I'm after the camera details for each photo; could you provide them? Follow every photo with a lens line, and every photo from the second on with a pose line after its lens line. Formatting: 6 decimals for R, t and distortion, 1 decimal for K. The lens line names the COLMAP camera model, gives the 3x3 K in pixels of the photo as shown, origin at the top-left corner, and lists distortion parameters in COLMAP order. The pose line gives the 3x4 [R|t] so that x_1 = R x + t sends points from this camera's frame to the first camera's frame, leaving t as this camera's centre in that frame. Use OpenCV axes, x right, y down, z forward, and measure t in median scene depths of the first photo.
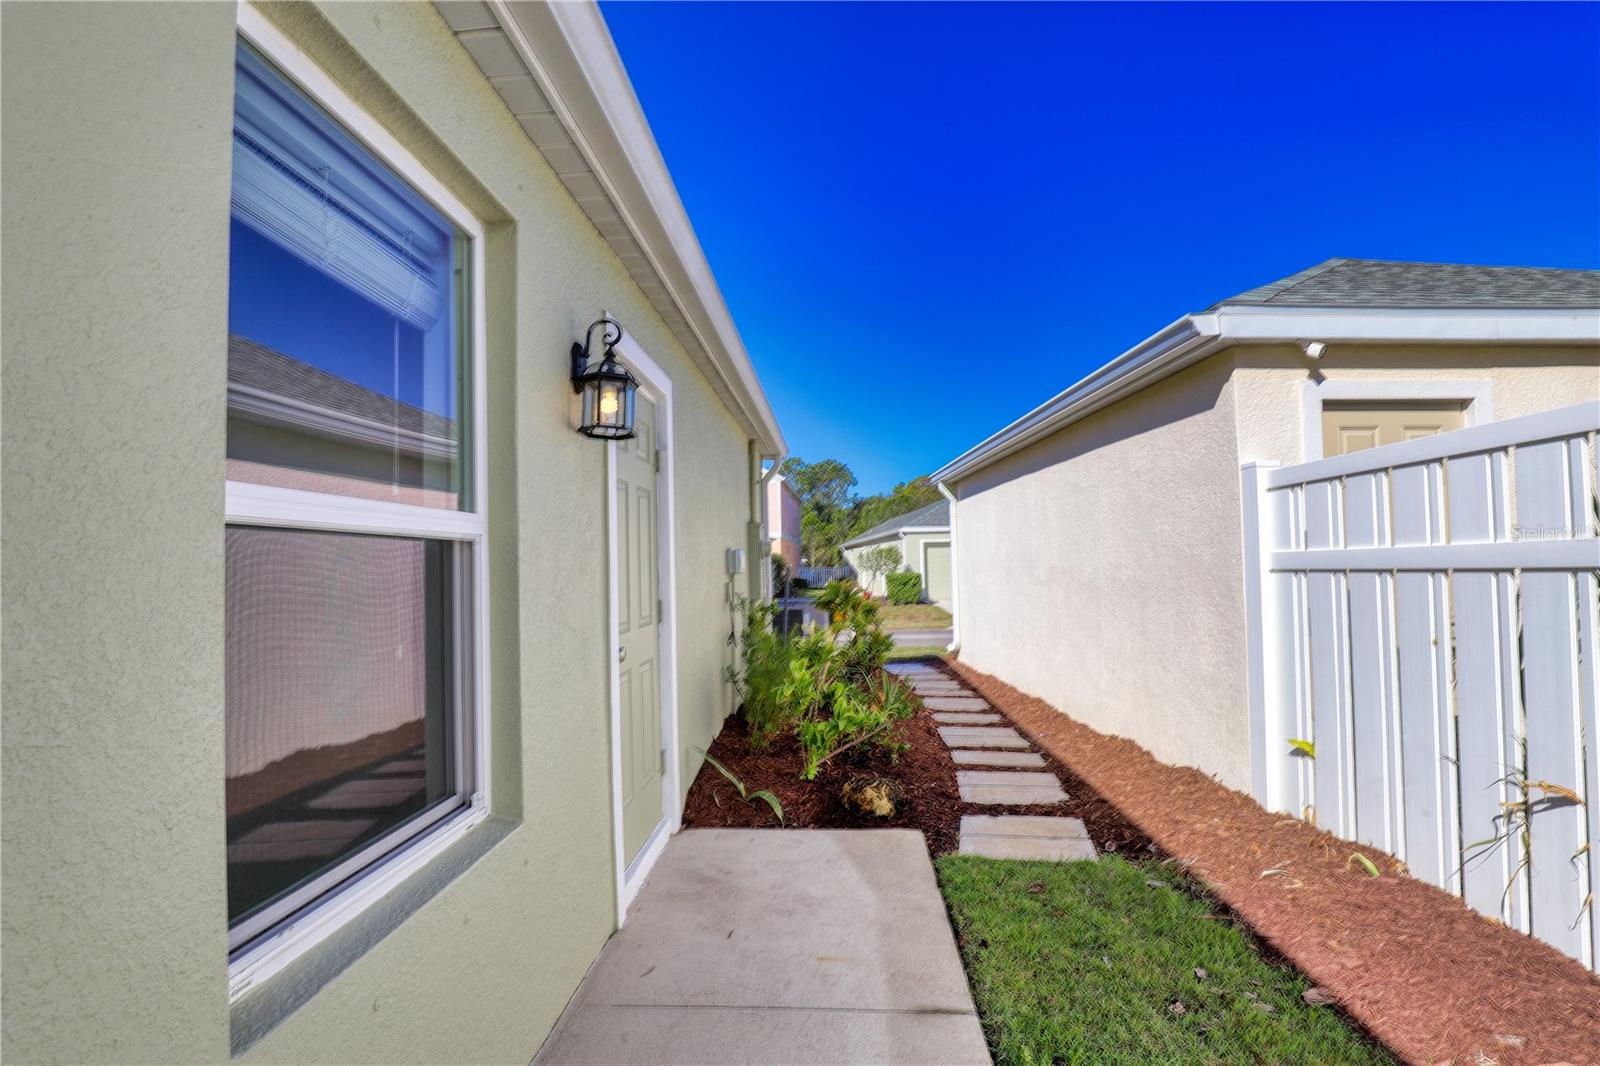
lens RADIAL K [[727.9, 0, 809.9], [0, 727.9, 533.3], [0, 0, 1]] dist [-0.011645, 0.000029]
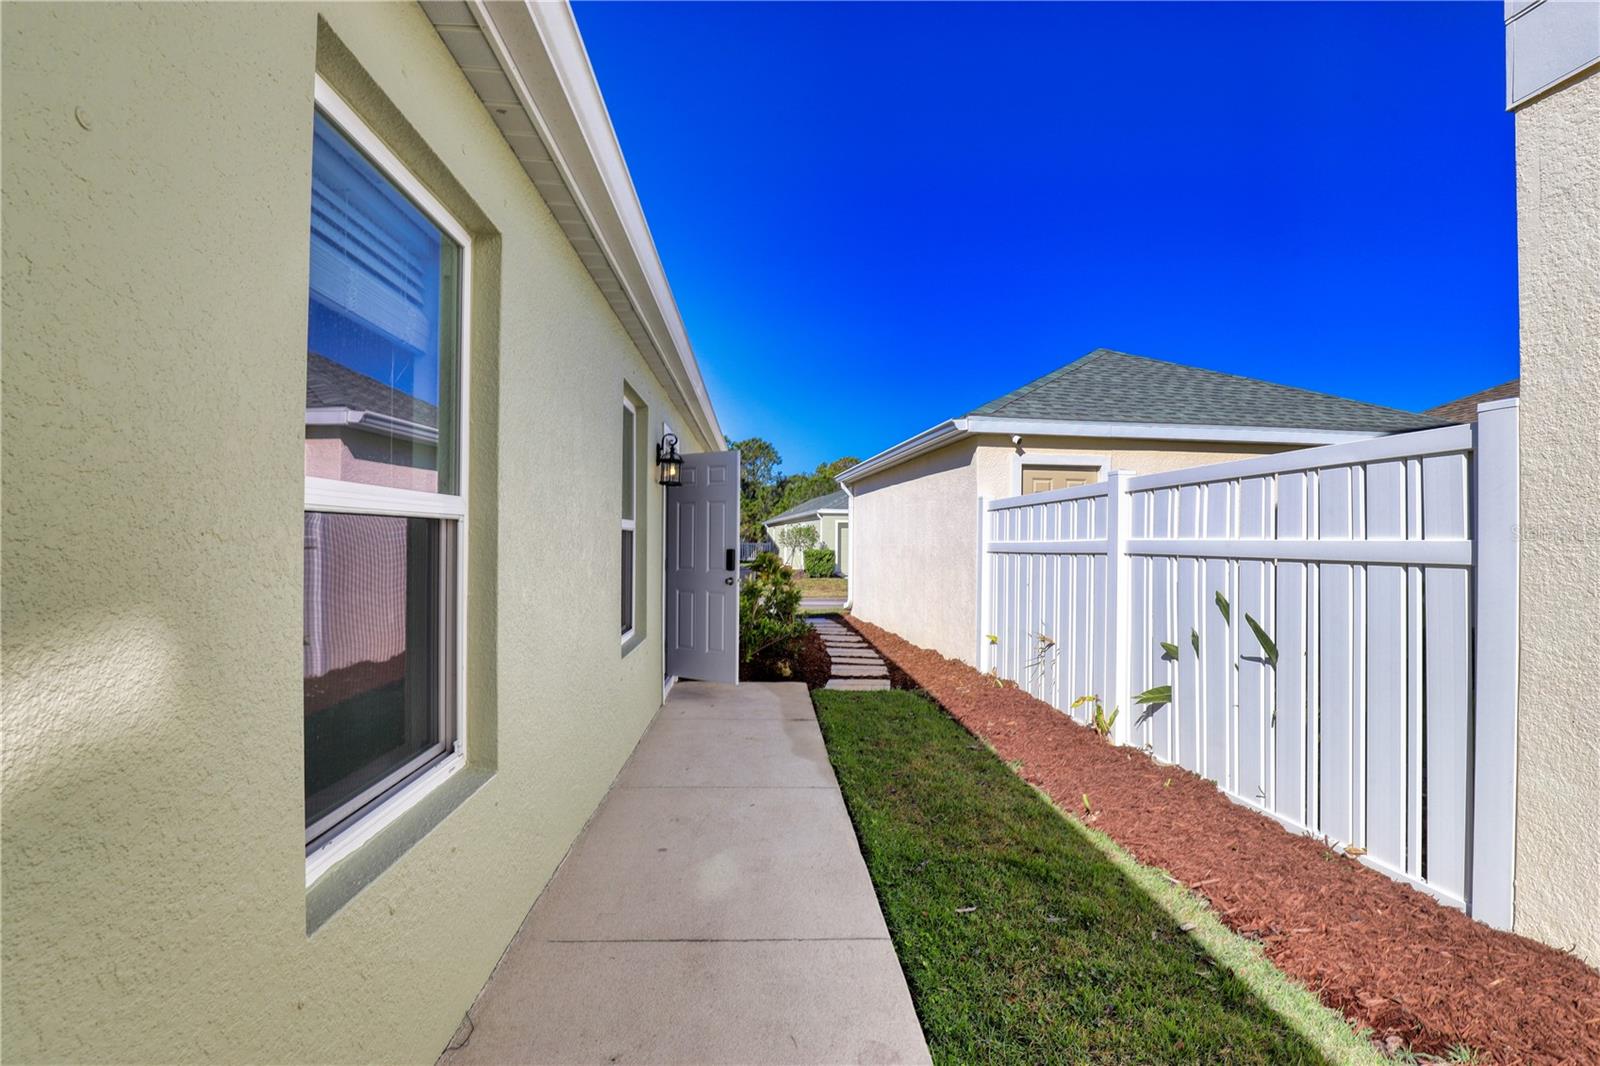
lens RADIAL K [[727.9, 0, 809.9], [0, 727.9, 533.3], [0, 0, 1]] dist [-0.011645, 0.000029]
pose [[0.993900, 0.029236, 0.106340, -0.023177], [-0.032768, 0.998963, 0.031616, -0.019926], [-0.105306, -0.034908, 0.993827, -0.396743]]
